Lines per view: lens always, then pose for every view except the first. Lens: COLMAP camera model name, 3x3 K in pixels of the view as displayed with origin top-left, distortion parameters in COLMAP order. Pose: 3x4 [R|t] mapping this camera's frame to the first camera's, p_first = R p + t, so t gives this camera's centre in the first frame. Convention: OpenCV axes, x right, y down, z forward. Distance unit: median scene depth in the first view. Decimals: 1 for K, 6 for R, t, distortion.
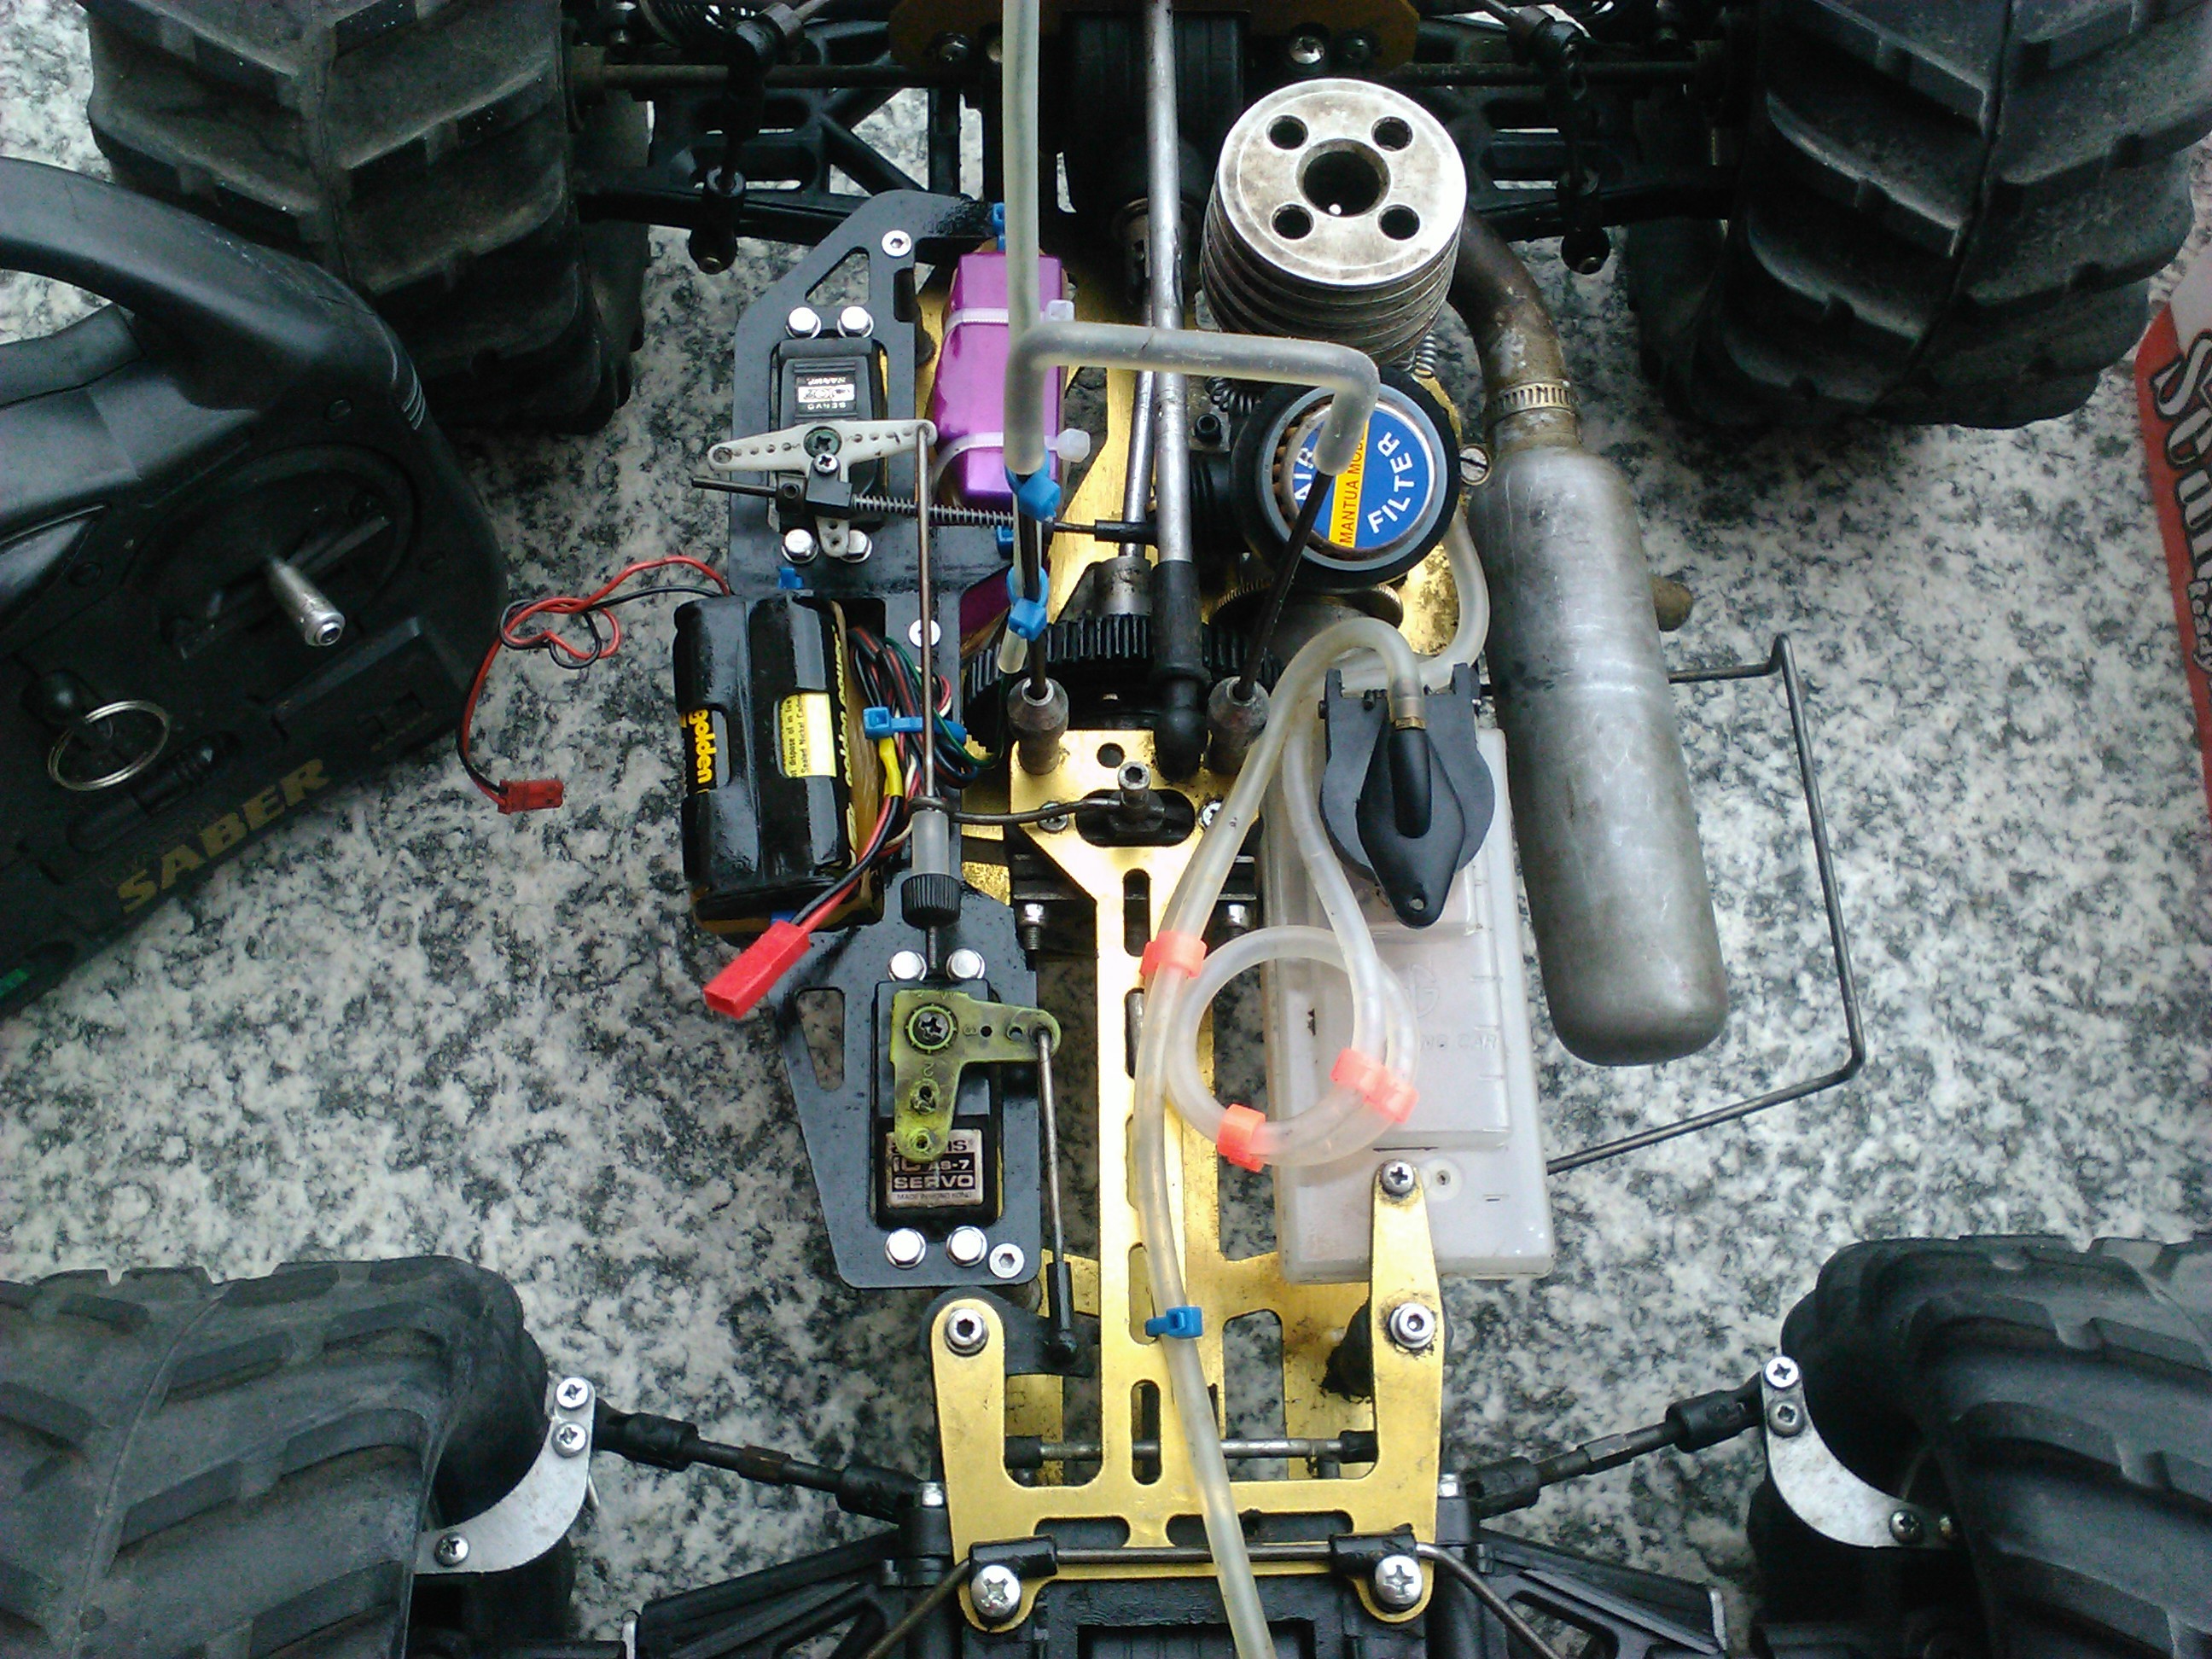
lens RADIAL K [[2229.9, 0, 1138.7], [0, 2229.9, 834.1], [0, 0, 1]] dist [-0.009499, -0.113407]
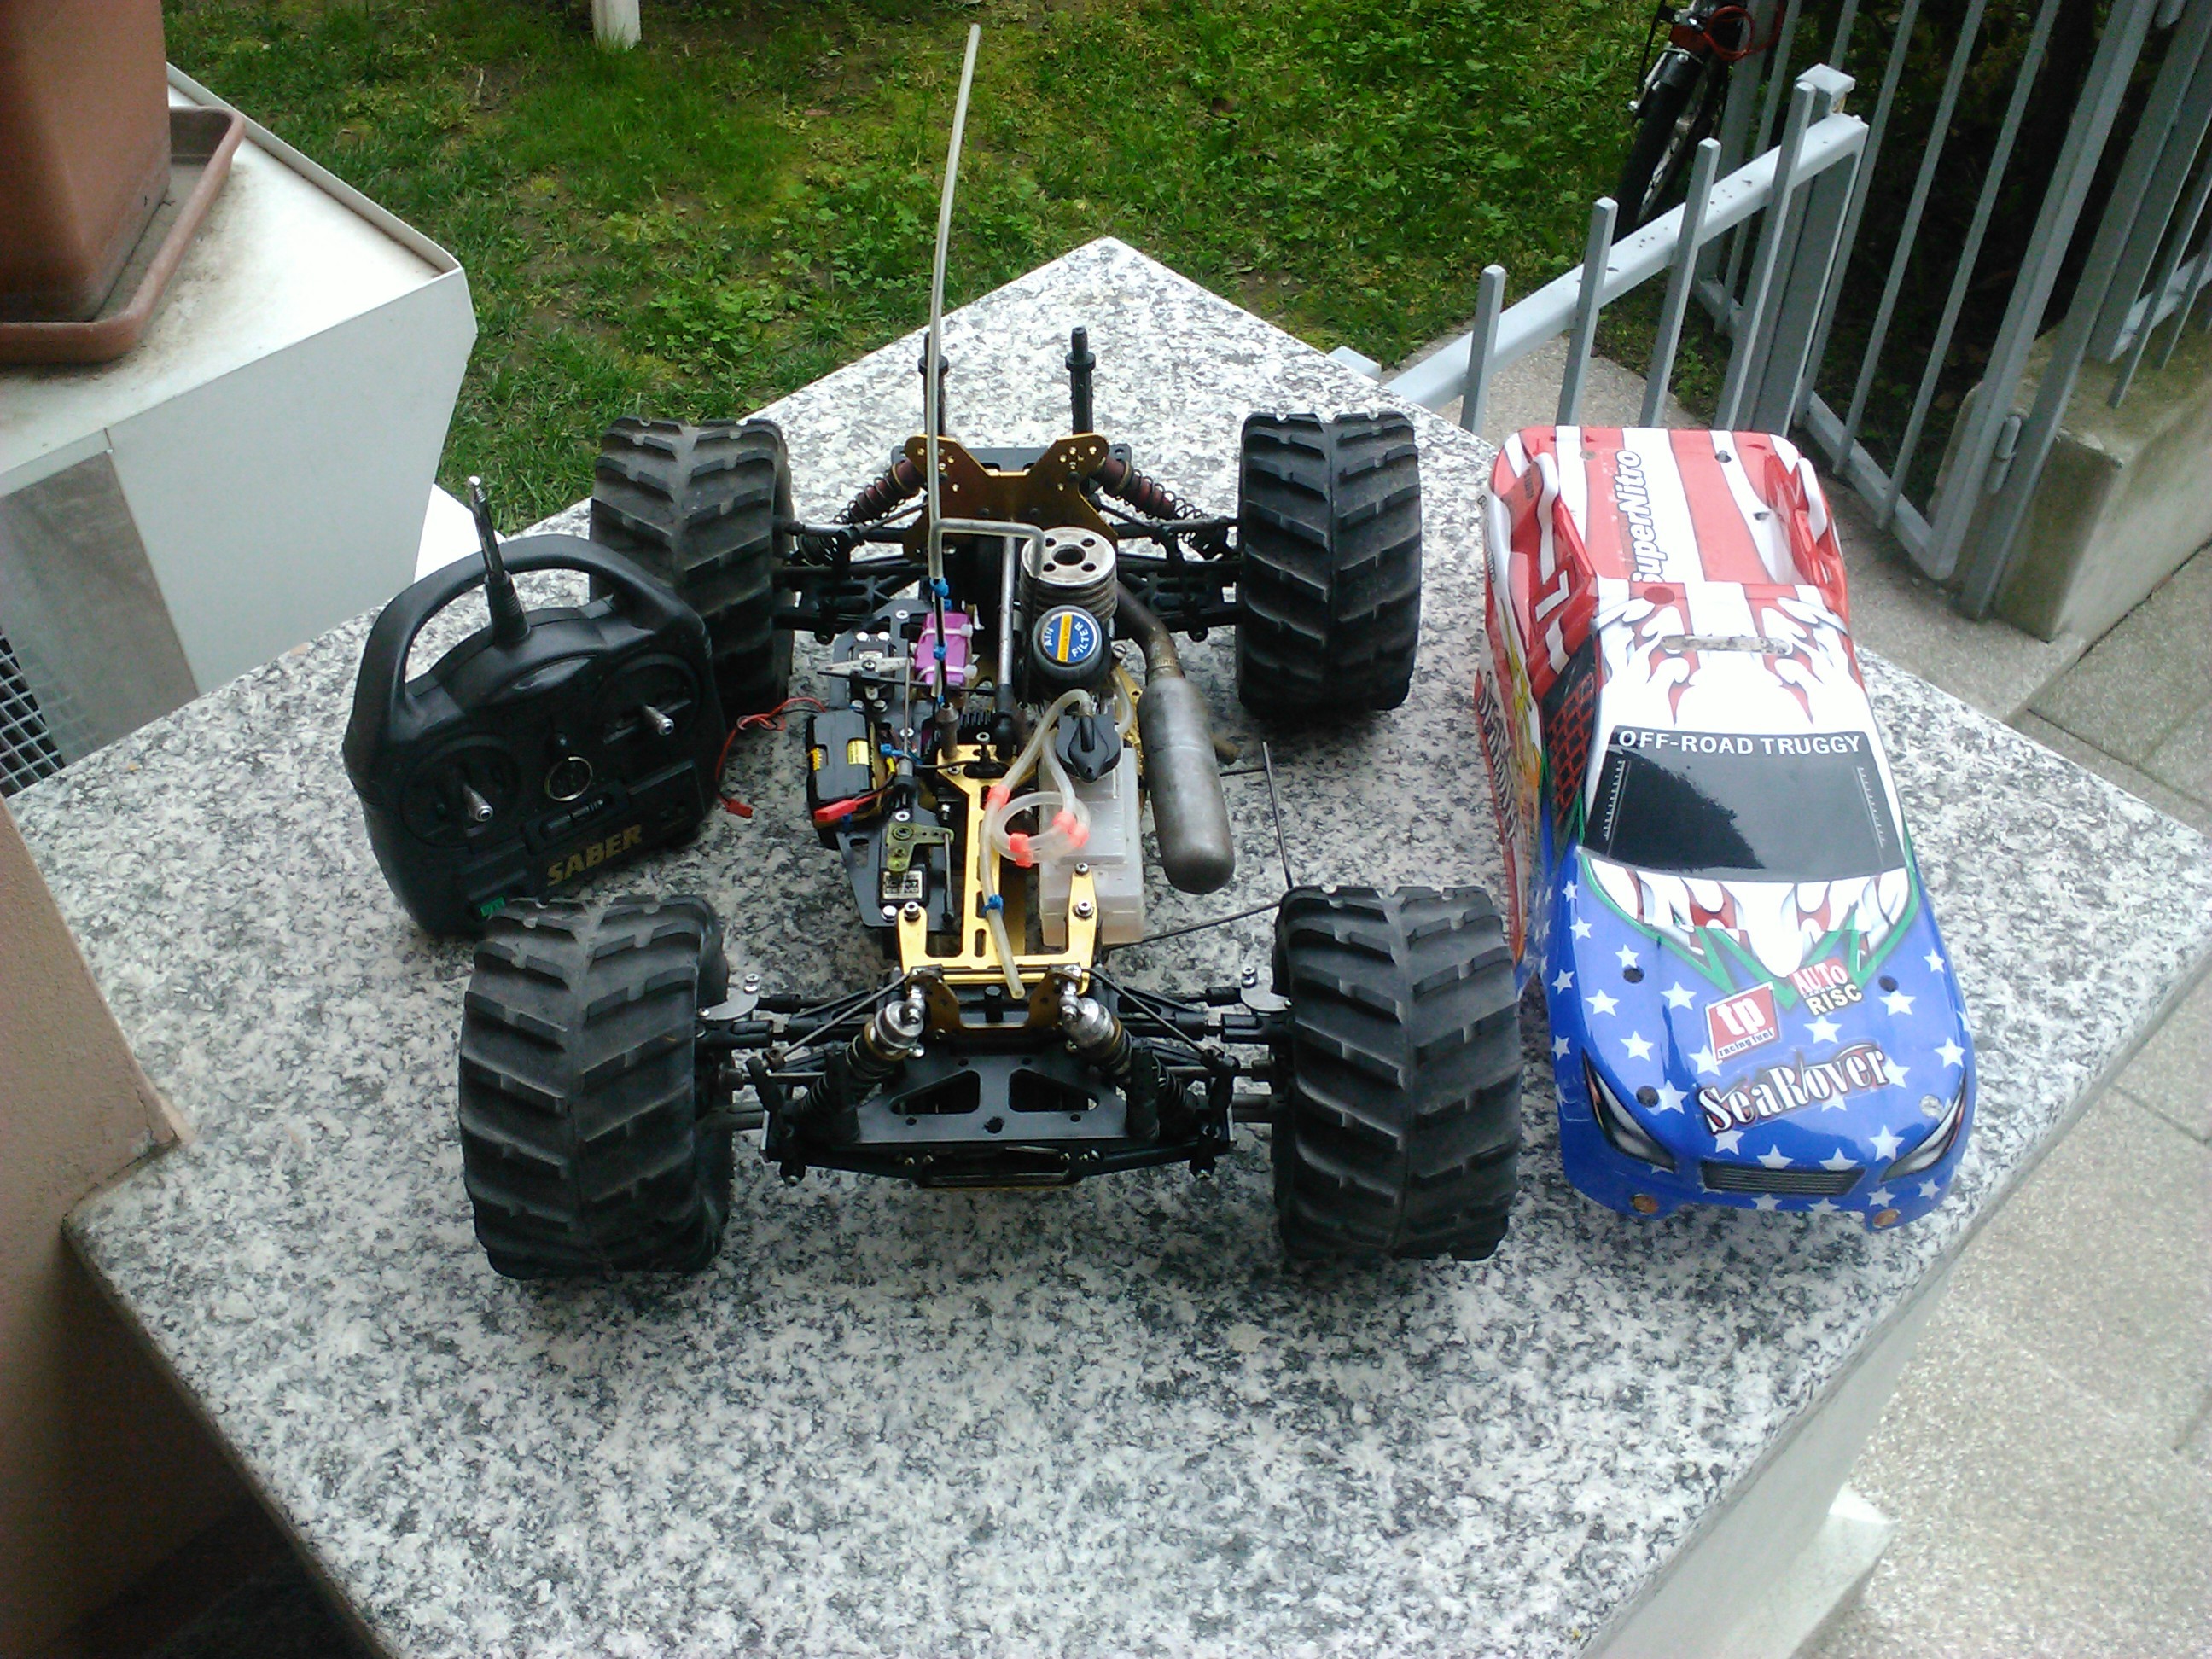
lens RADIAL K [[2187.9, 0, 1122.2], [0, 2187.9, 825.7], [0, 0, 1]] dist [0.055027, -0.233171]
pose [[0.999781, -0.016512, -0.012829, 0.146298], [0.009480, 0.904786, -0.425760, 0.884095], [0.018638, 0.425546, 0.904745, -0.977018]]
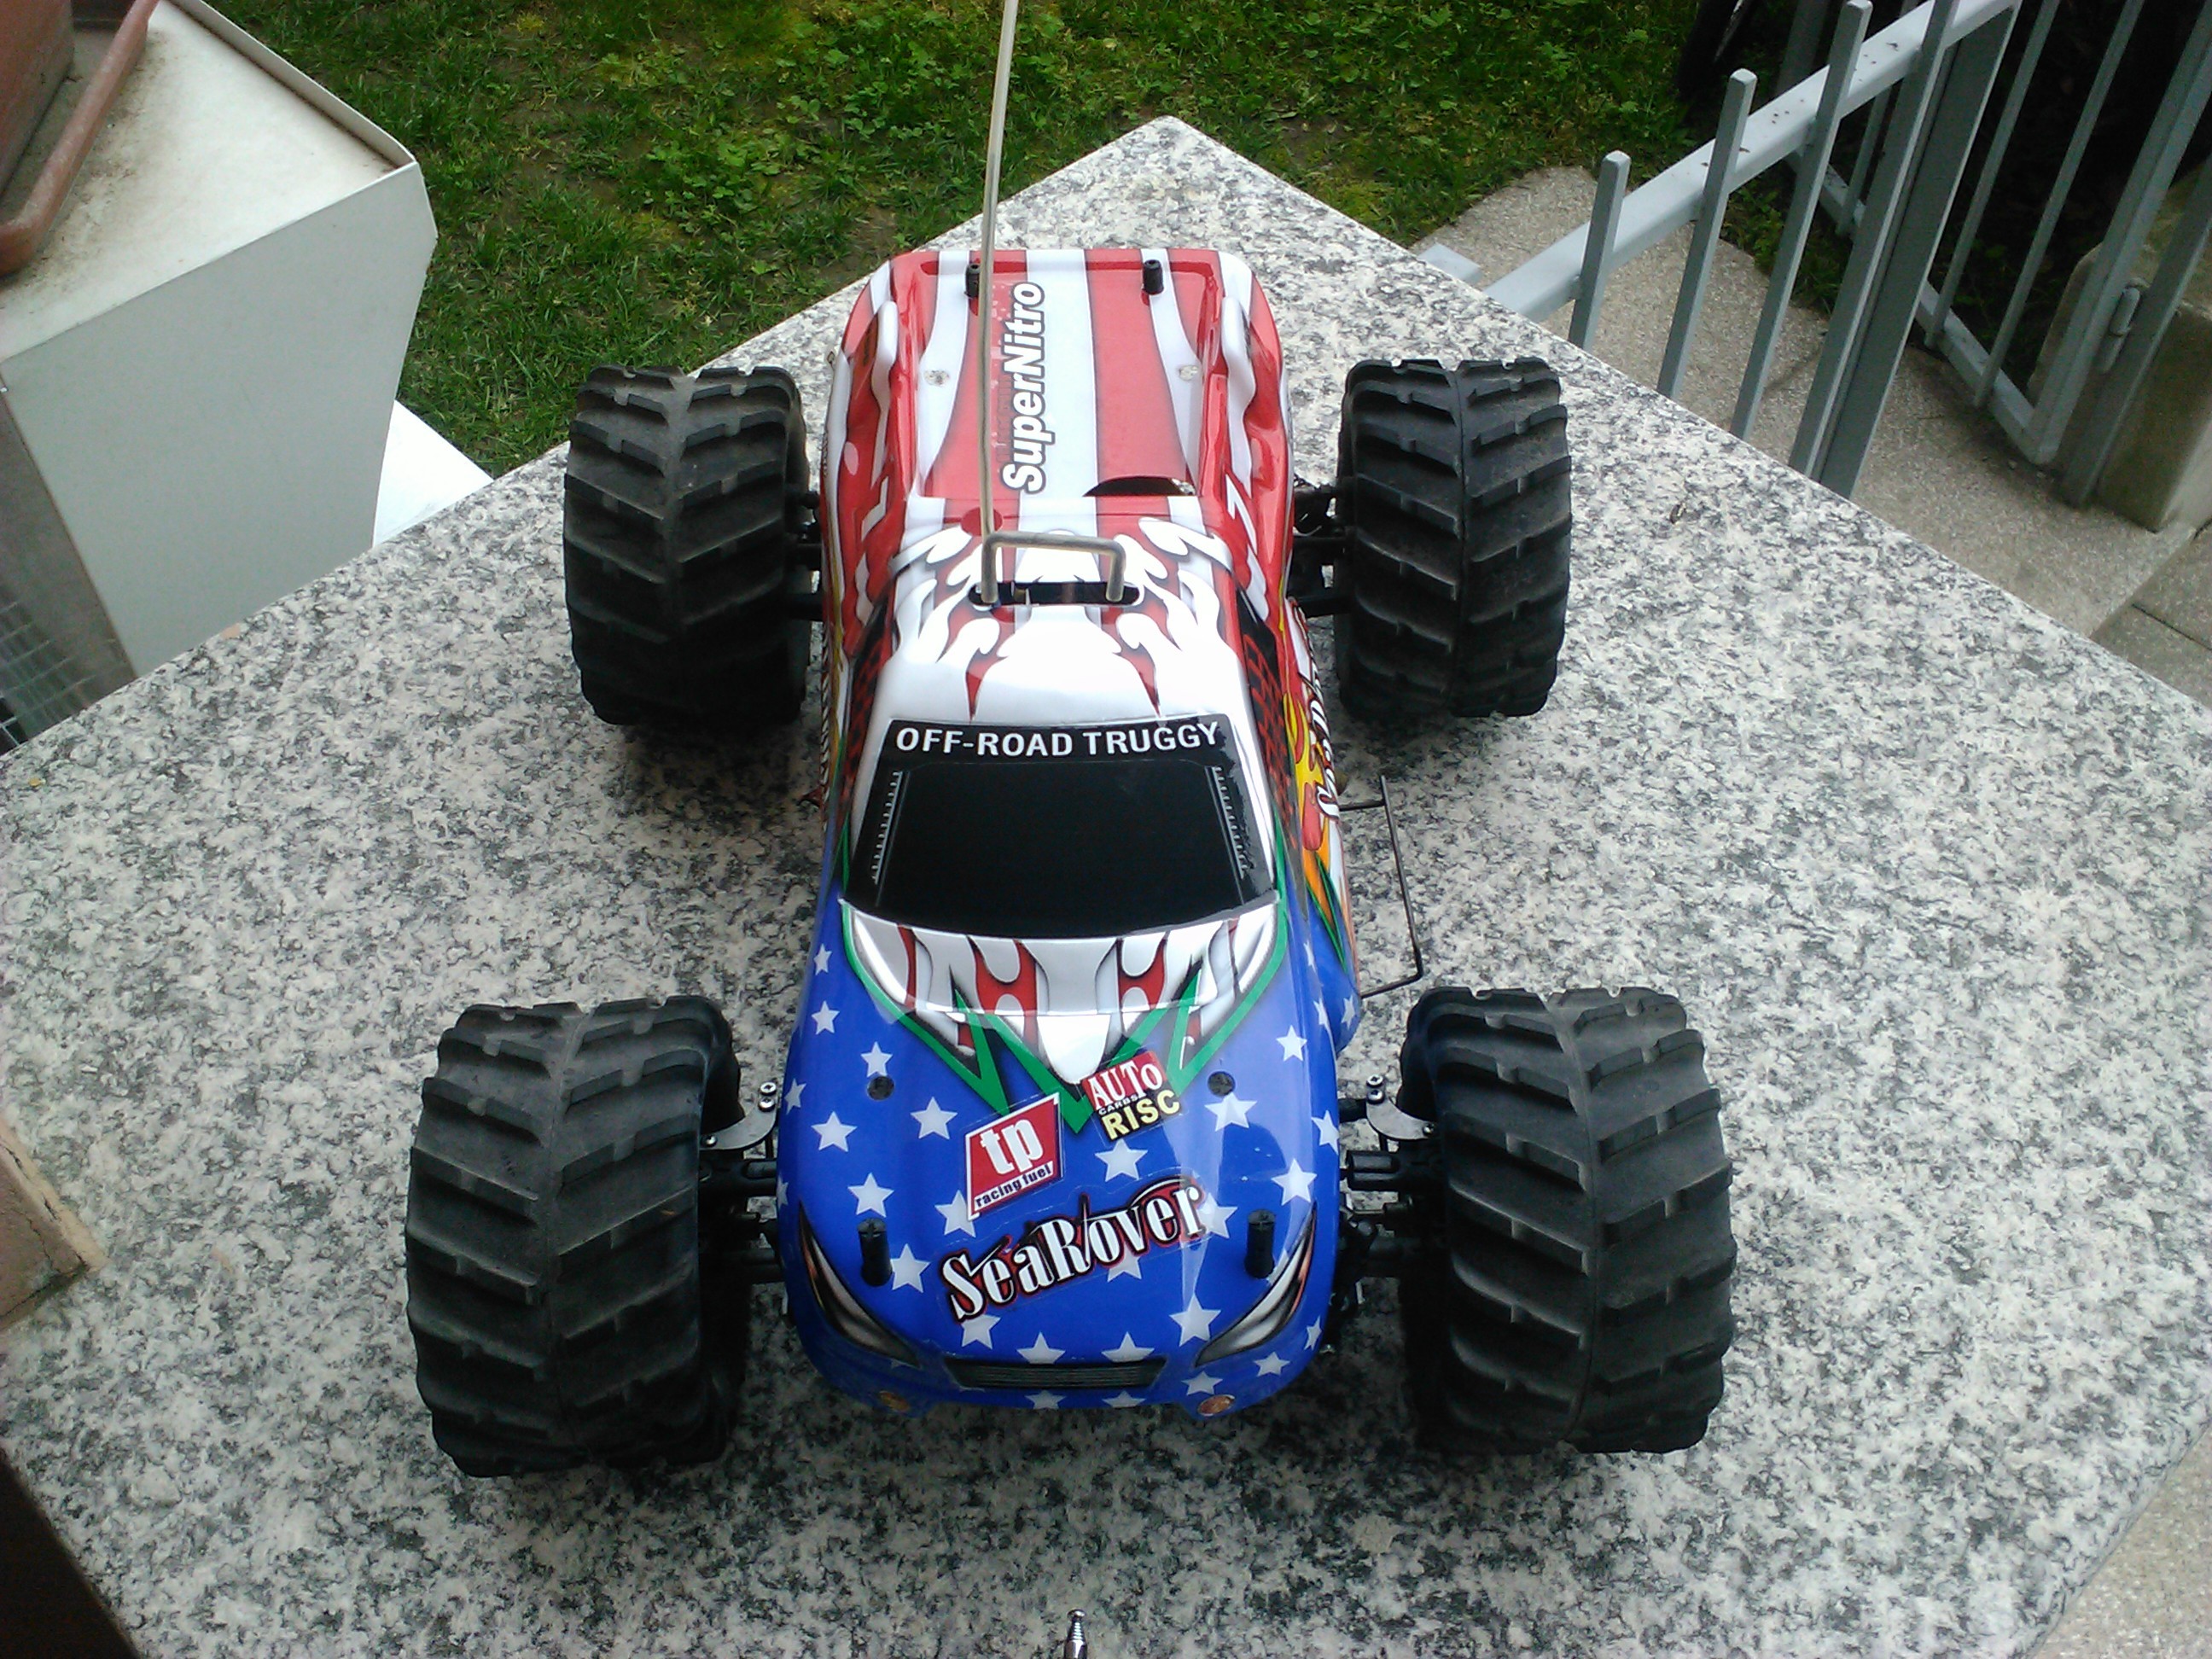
lens RADIAL K [[2154.8, 0, 1106.5], [0, 2154.8, 868.2], [0, 0, 1]] dist [-0.004612, -0.051642]
pose [[0.999696, -0.012773, -0.021092, 0.071657], [0.004911, 0.941380, -0.337311, 0.561967], [0.024164, 0.337105, 0.941157, -0.689094]]
